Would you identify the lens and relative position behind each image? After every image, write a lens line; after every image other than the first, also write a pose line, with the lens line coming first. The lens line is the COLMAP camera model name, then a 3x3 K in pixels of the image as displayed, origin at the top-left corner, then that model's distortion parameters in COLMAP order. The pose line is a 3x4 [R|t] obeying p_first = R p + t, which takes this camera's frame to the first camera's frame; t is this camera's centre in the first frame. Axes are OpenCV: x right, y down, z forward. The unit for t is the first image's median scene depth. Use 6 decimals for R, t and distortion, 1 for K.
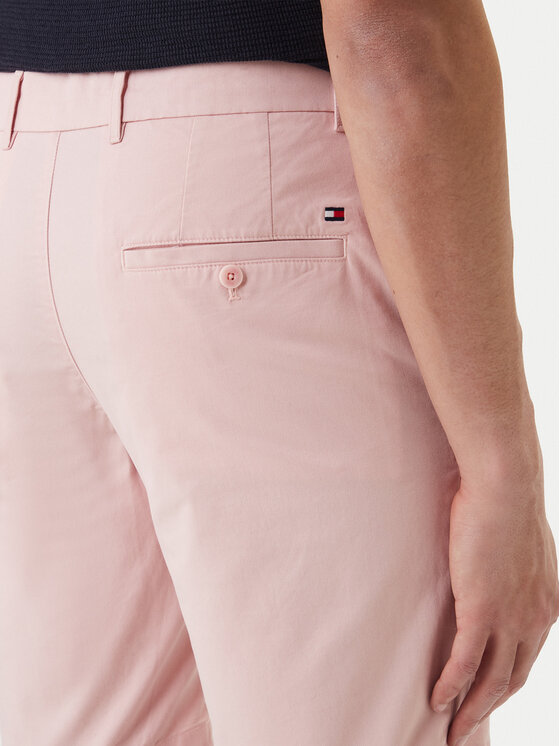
lens RADIAL K [[1637.3, 0, 280.0], [0, 1637.3, 373.0], [0, 0, 1]] dist [0.104631, -0.007804]
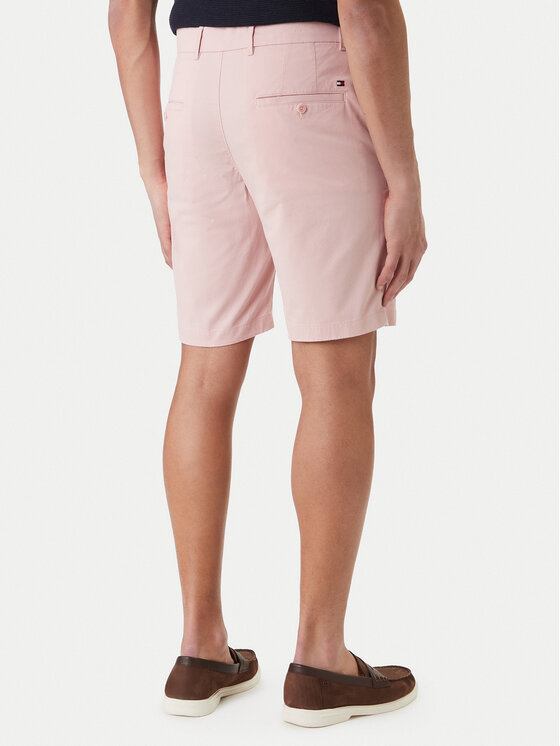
lens RADIAL K [[1339.7, 0, 280.0], [0, 1339.7, 373.0], [0, 0, 1]] dist [0.070136, 0.182461]
pose [[0.990439, -0.027078, 0.135265, -0.350136], [0.021124, 0.998752, 0.045263, 0.251676], [-0.136322, -0.041973, 0.989775, -1.051565]]
